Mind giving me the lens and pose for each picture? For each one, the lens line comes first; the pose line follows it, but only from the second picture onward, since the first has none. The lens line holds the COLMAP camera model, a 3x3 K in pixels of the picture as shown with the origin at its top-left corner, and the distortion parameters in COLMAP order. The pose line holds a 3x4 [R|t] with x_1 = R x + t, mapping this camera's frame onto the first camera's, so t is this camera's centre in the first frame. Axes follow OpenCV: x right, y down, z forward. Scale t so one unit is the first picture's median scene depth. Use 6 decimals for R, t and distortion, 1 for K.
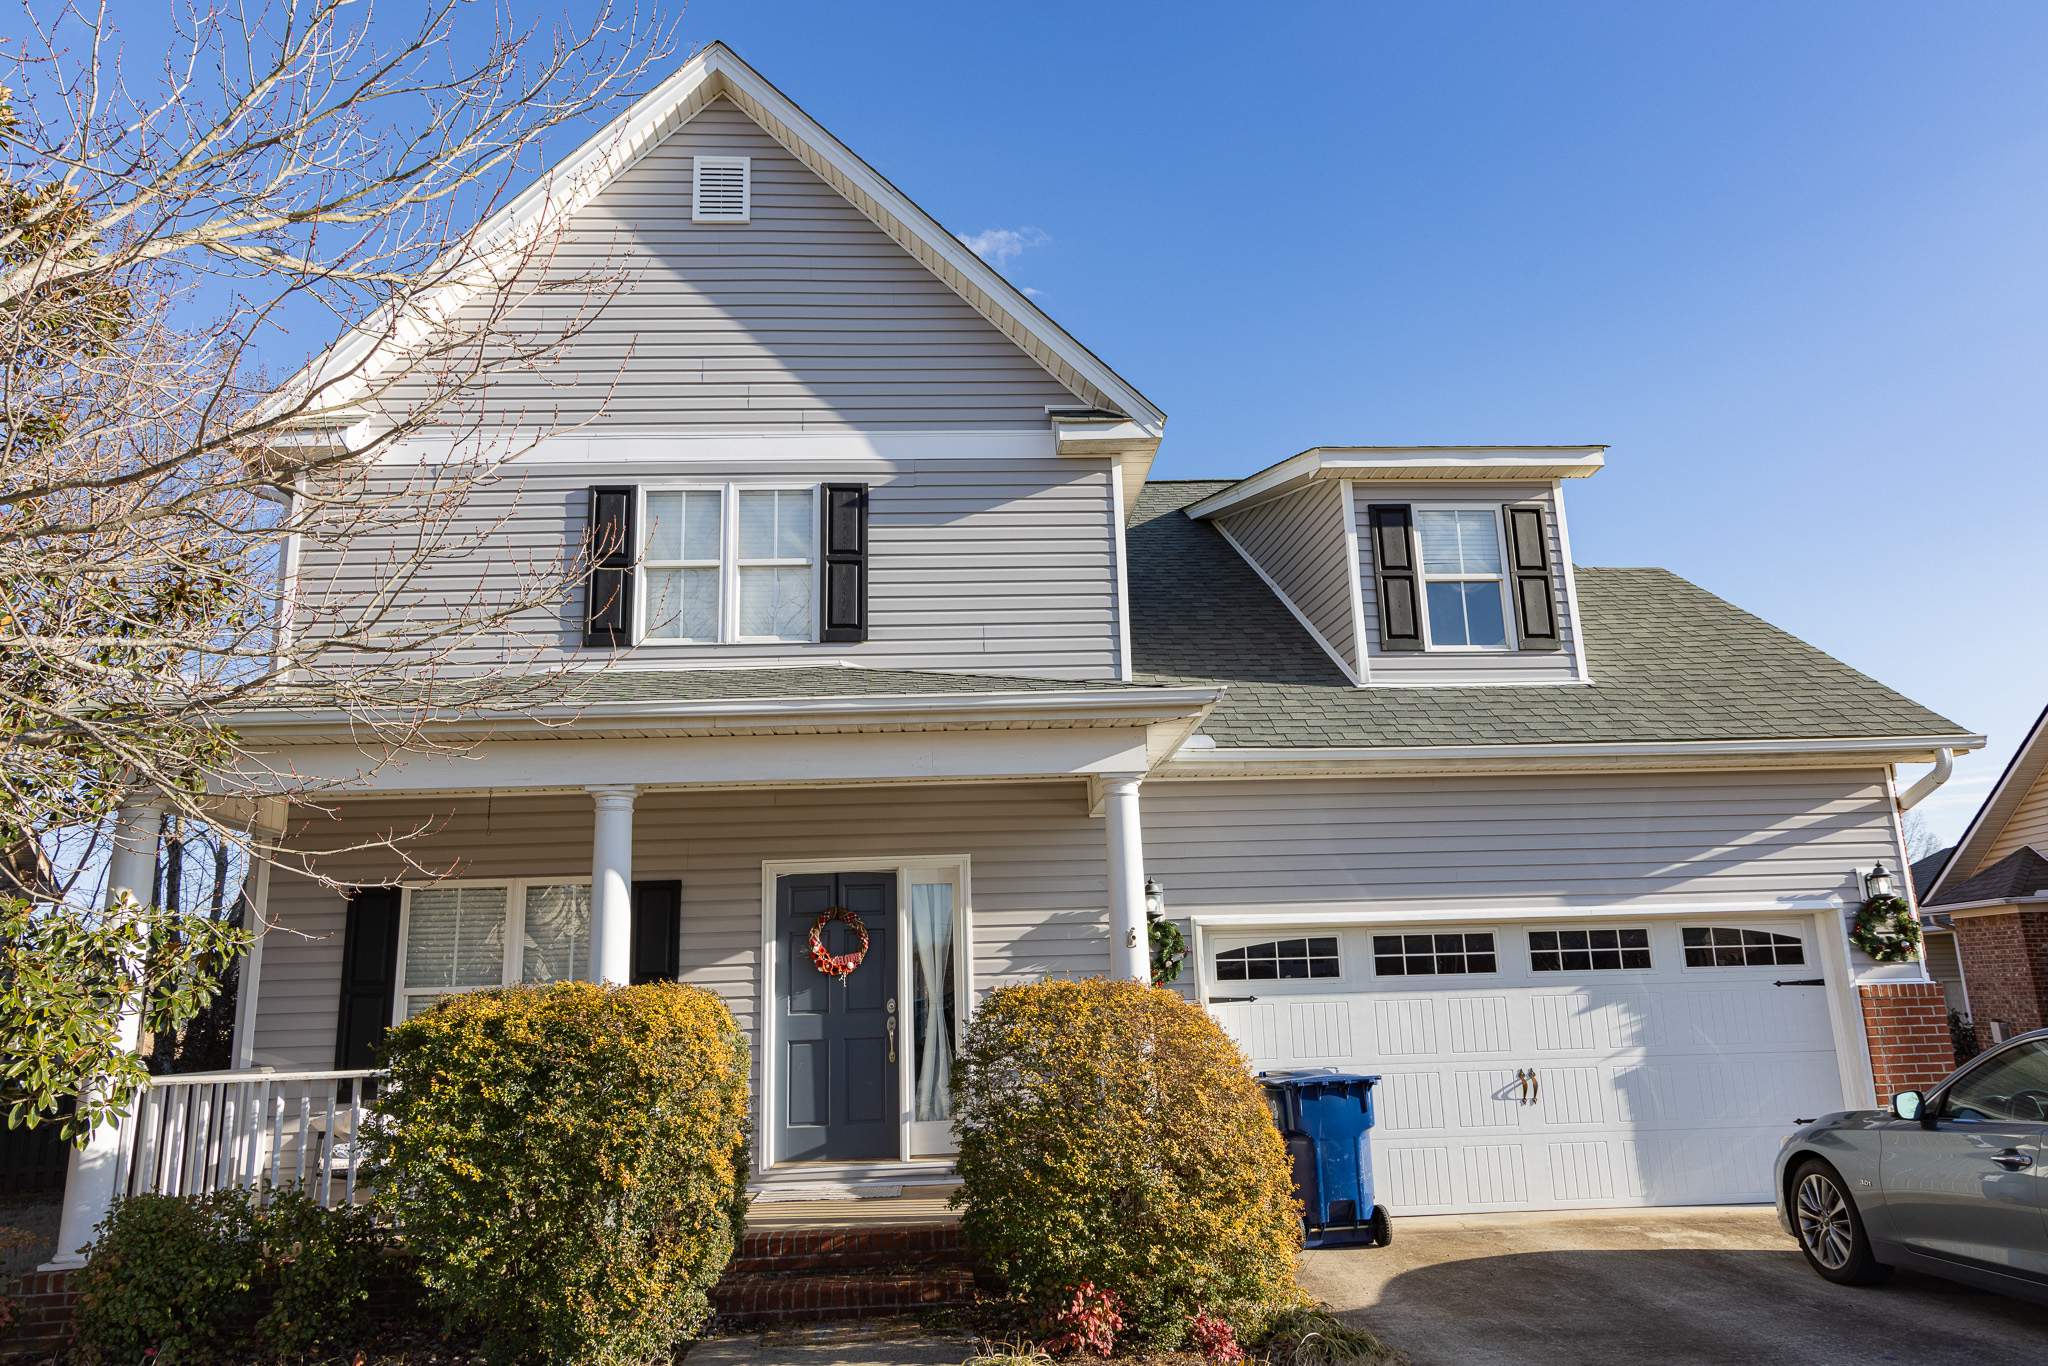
lens RADIAL K [[1380.2, 0, 1022.9], [0, 1380.2, 681.8], [0, 0, 1]] dist [-0.005704, 0.002906]
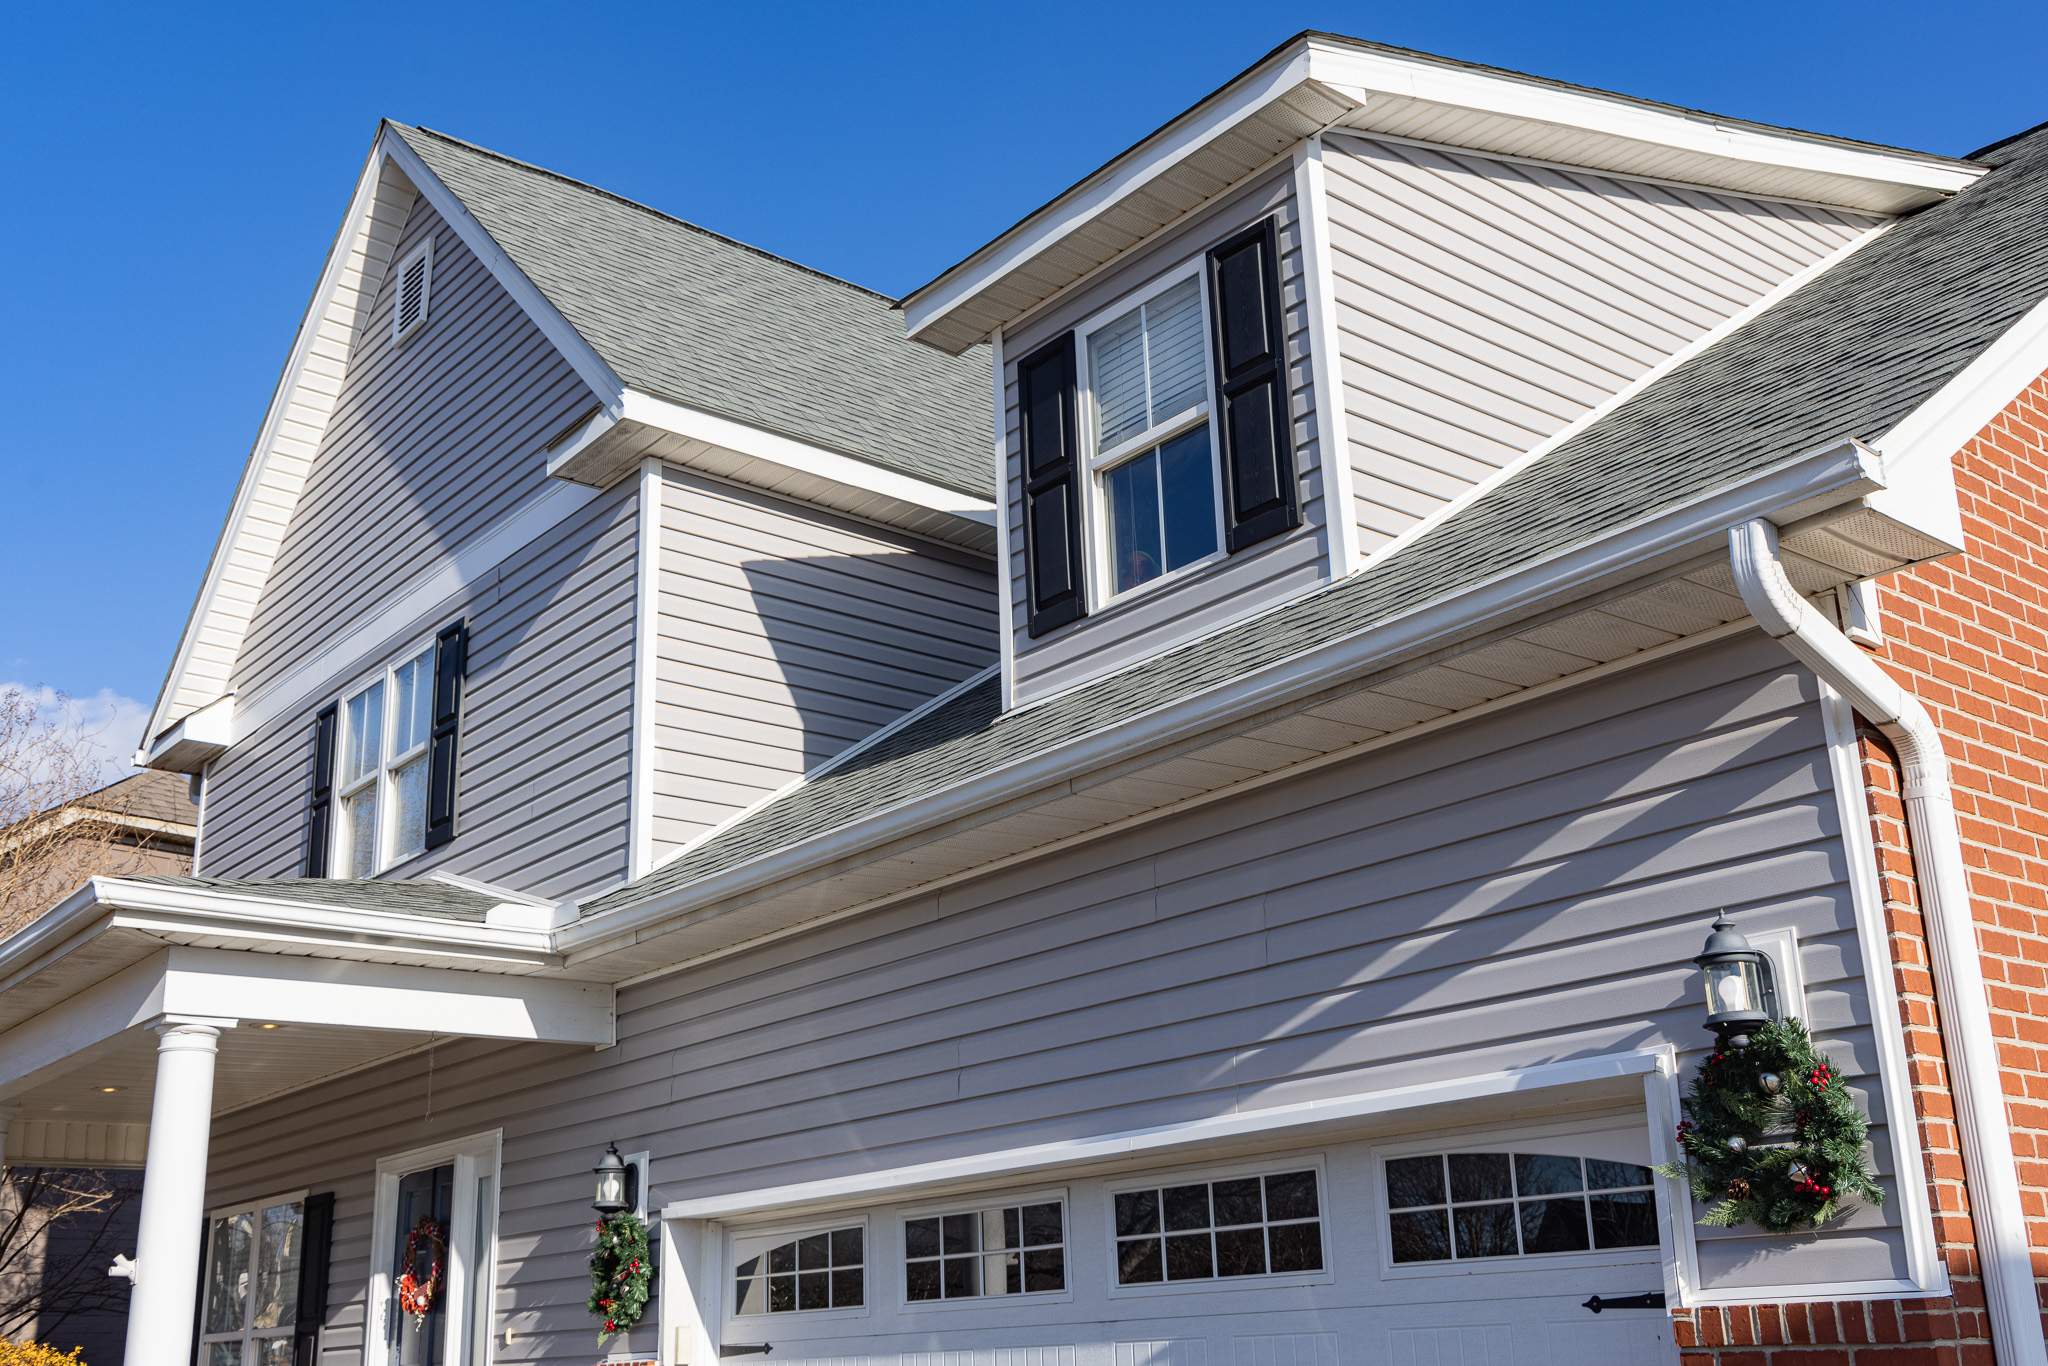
lens RADIAL K [[2051.5, 0, 1019.1], [0, 2051.5, 672.4], [0, 0, 1]] dist [0.027087, 0.000000]
pose [[0.593652, -0.250770, -0.764651, 0.888923], [0.203287, 0.966120, -0.159017, 0.116213], [0.778622, -0.061043, 0.624518, 0.562949]]
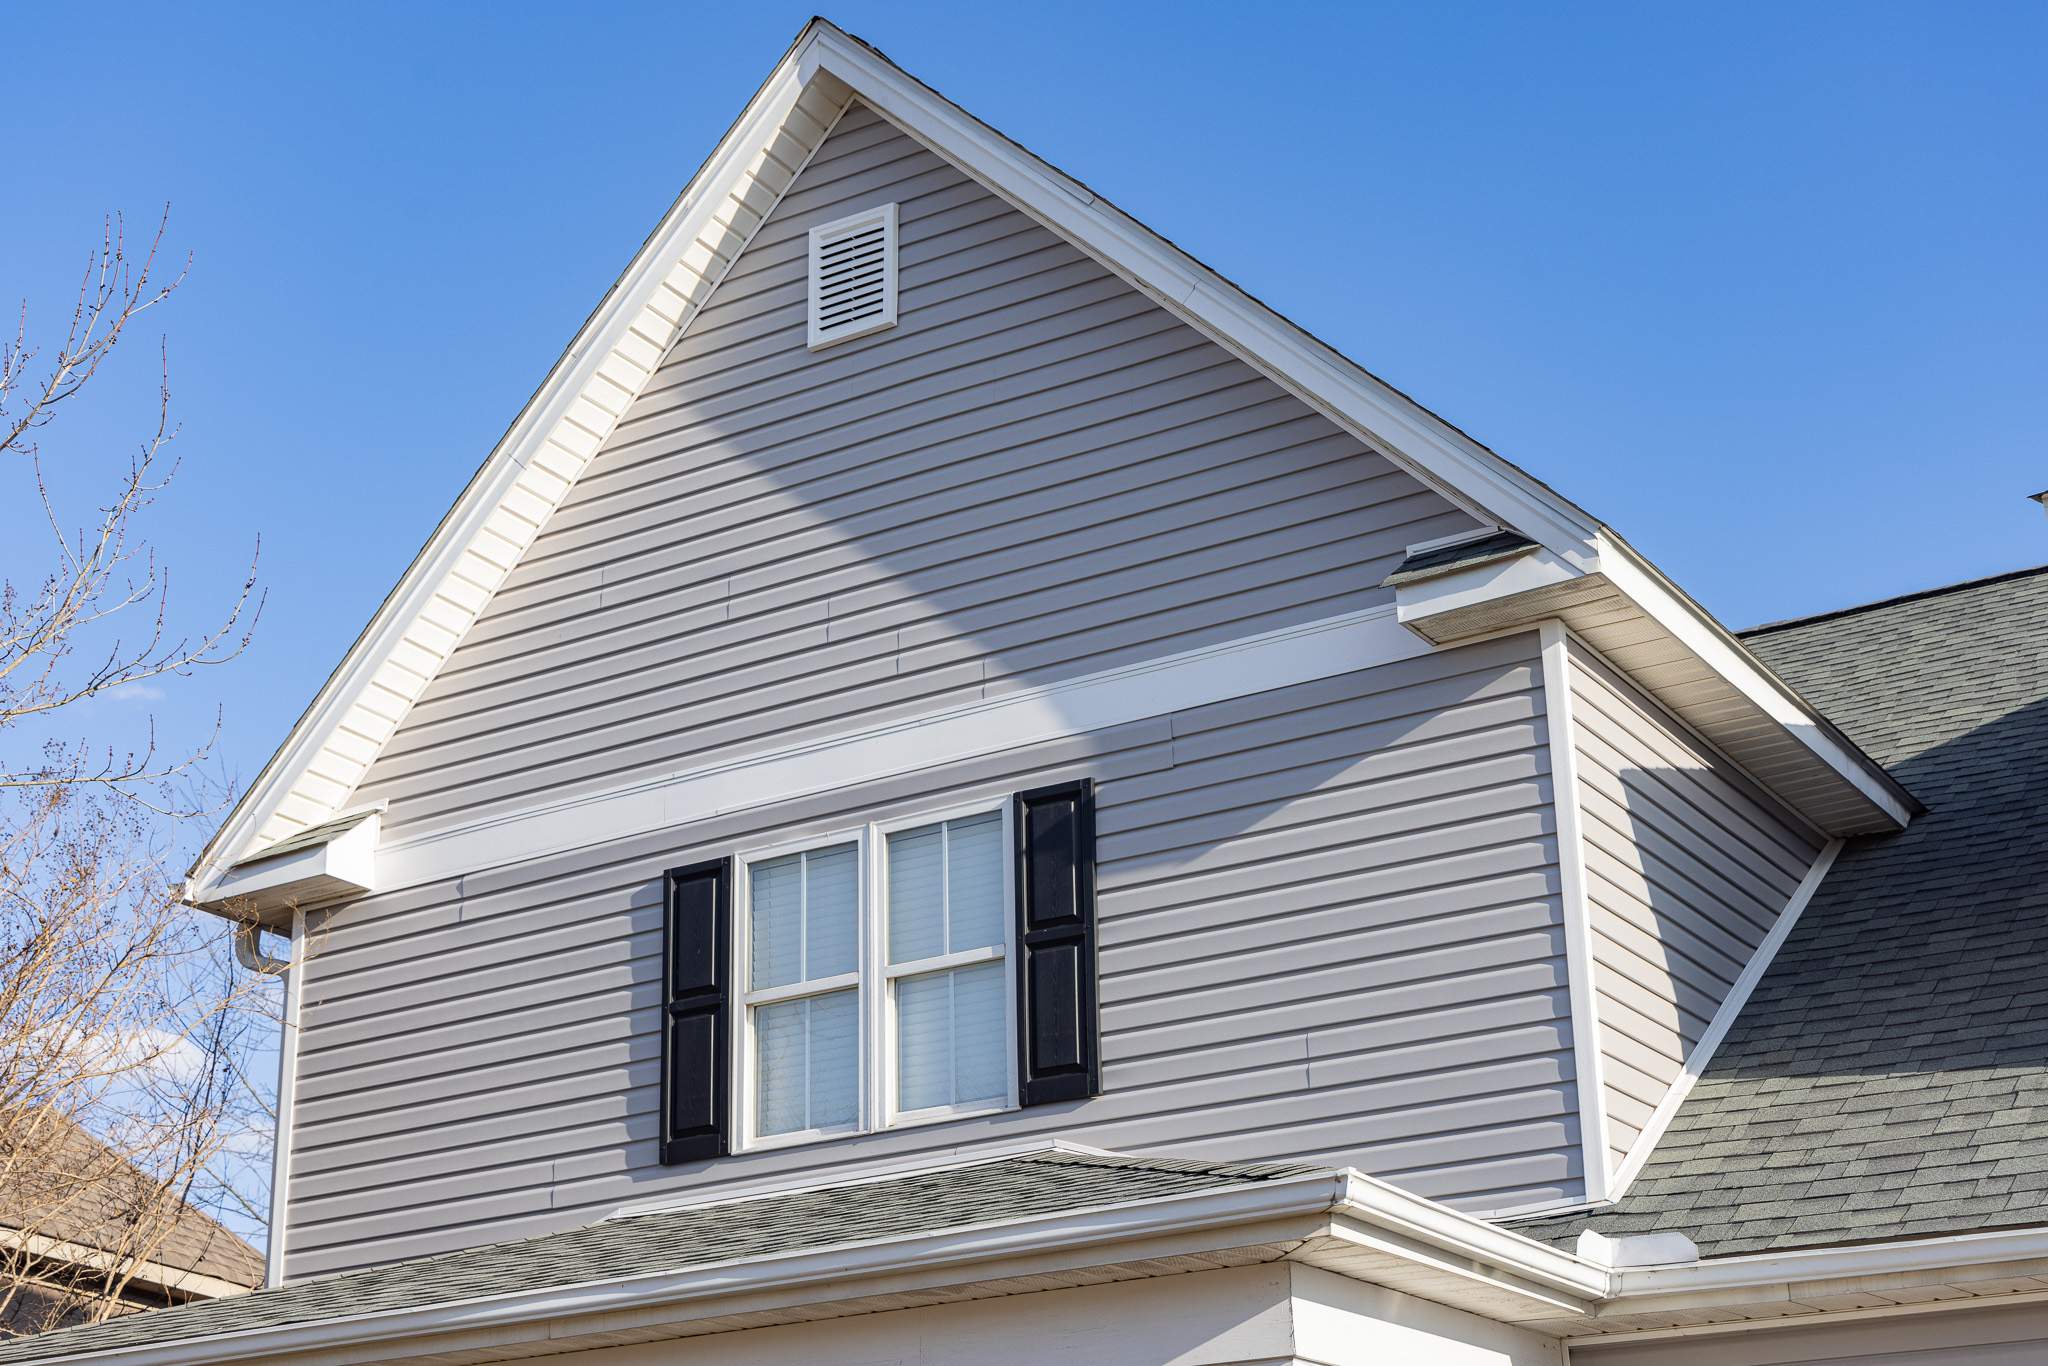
lens RADIAL K [[3103.9, 0, 1025.2], [0, 3103.9, 683.4], [0, 0, 1]] dist [-0.002470, 0.000000]
pose [[0.819486, -0.188428, -0.541238, 0.500714], [0.127820, 0.980709, -0.147895, -0.012578], [0.558664, 0.052017, 0.827761, 0.041097]]
